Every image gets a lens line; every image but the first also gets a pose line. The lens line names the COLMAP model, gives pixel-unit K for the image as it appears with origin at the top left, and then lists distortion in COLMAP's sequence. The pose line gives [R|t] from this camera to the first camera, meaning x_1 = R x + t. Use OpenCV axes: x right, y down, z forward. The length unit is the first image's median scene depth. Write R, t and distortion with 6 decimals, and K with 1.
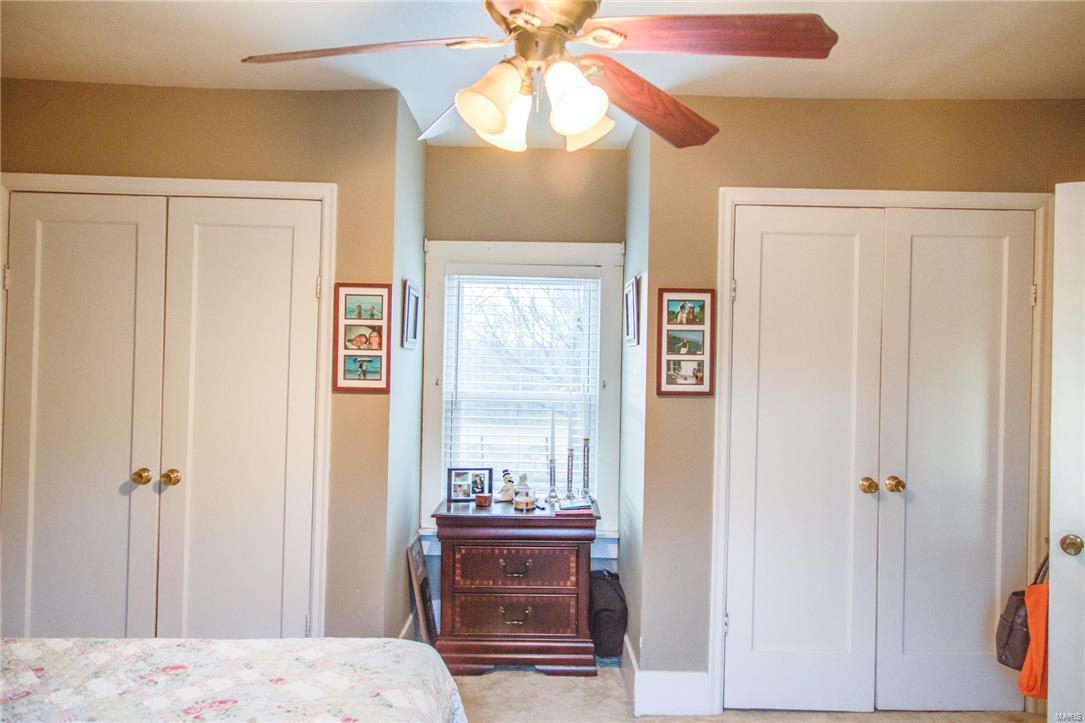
lens RADIAL K [[819.2, 0, 542.5], [0, 819.2, 361.5], [0, 0, 1]] dist [0.004995, -0.004256]
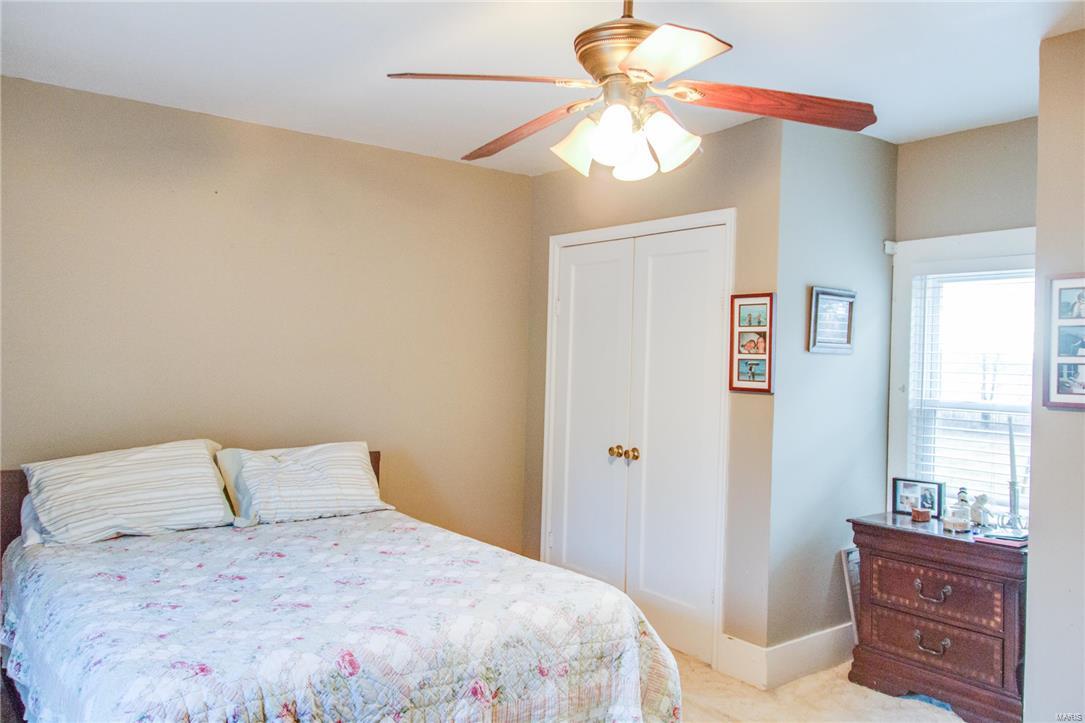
lens RADIAL K [[819.2, 0, 542.5], [0, 819.2, 361.5], [0, 0, 1]] dist [0.004995, -0.004256]
pose [[0.593957, -0.001291, -0.804496, 0.498334], [-0.010823, 0.999895, -0.009596, 0.009452], [0.804424, 0.014406, 0.593881, 0.114961]]
